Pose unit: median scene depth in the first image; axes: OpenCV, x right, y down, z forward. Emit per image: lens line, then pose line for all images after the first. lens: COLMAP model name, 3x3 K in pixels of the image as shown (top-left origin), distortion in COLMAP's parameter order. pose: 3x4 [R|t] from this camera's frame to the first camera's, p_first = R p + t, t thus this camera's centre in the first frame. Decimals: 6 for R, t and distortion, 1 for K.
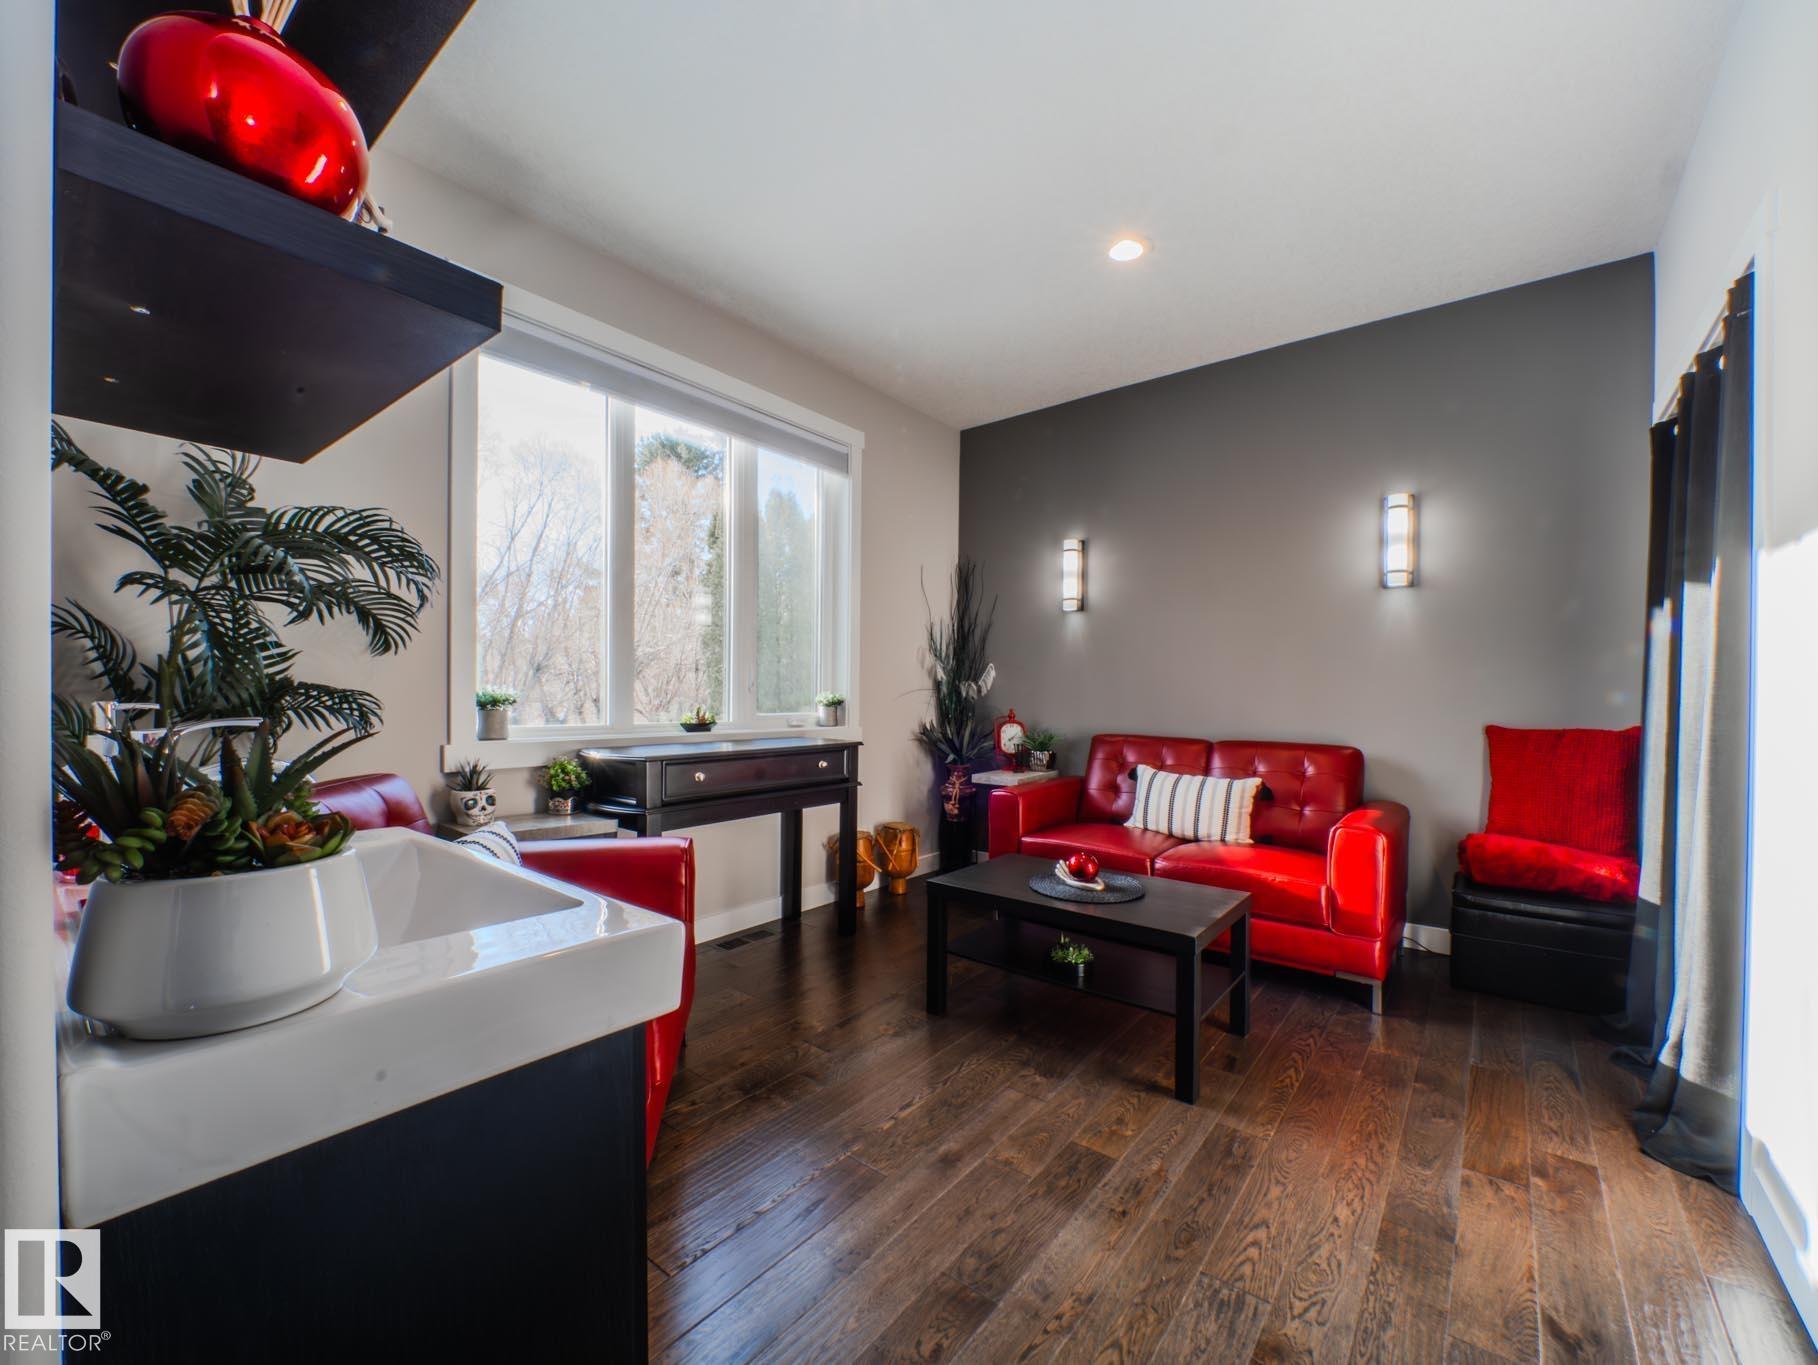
lens RADIAL K [[739.7, 0, 924.2], [0, 739.7, 700.5], [0, 0, 1]] dist [0.001440, -0.006749]
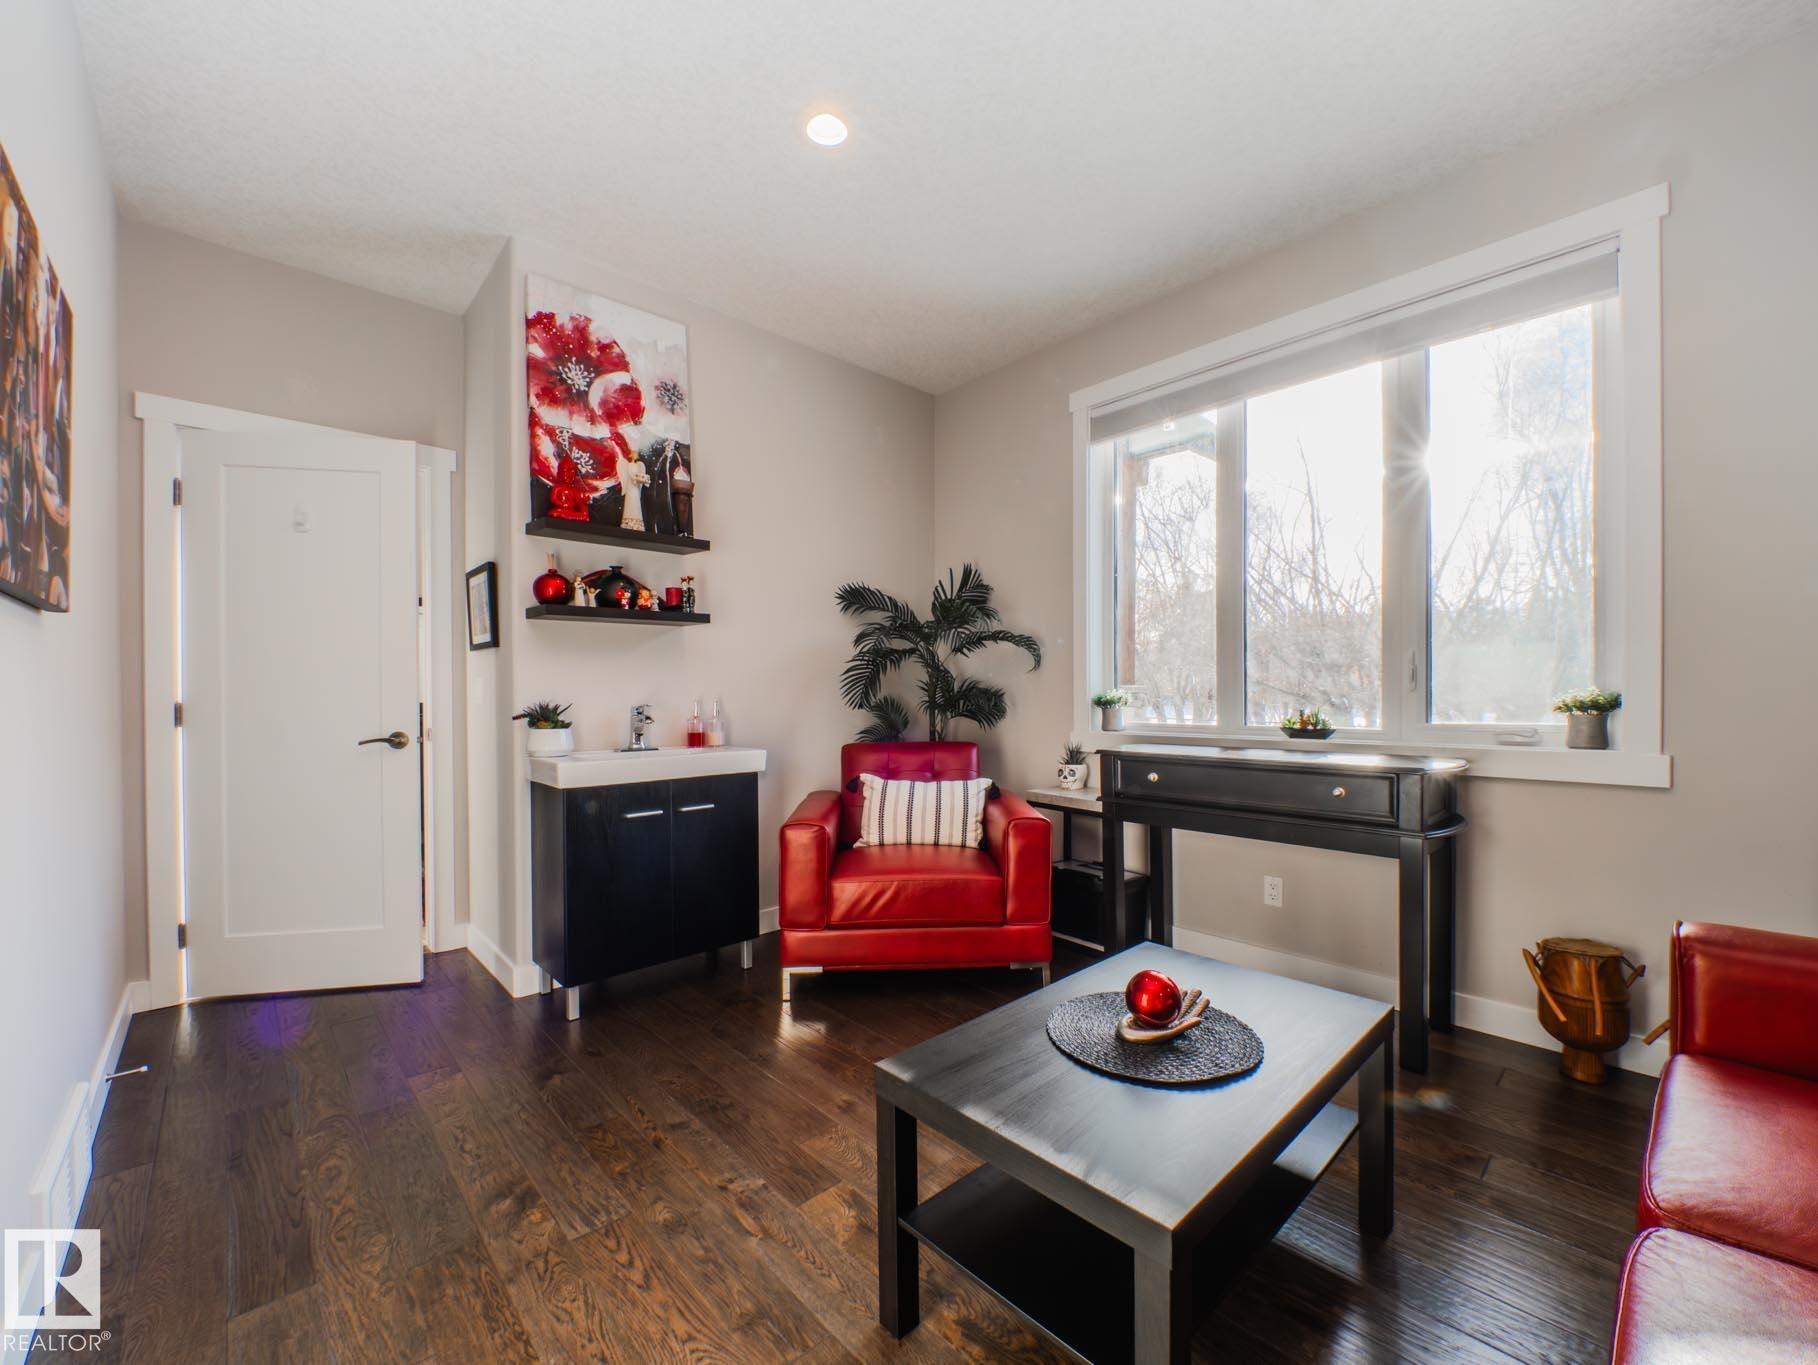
lens RADIAL K [[739.7, 0, 924.2], [0, 739.7, 700.5], [0, 0, 1]] dist [0.001440, -0.006749]
pose [[-0.147011, 0.002343, -0.989132, 1.339183], [-0.001091, 0.999996, 0.002531, -0.004892], [0.989134, 0.001452, -0.147008, 1.514954]]
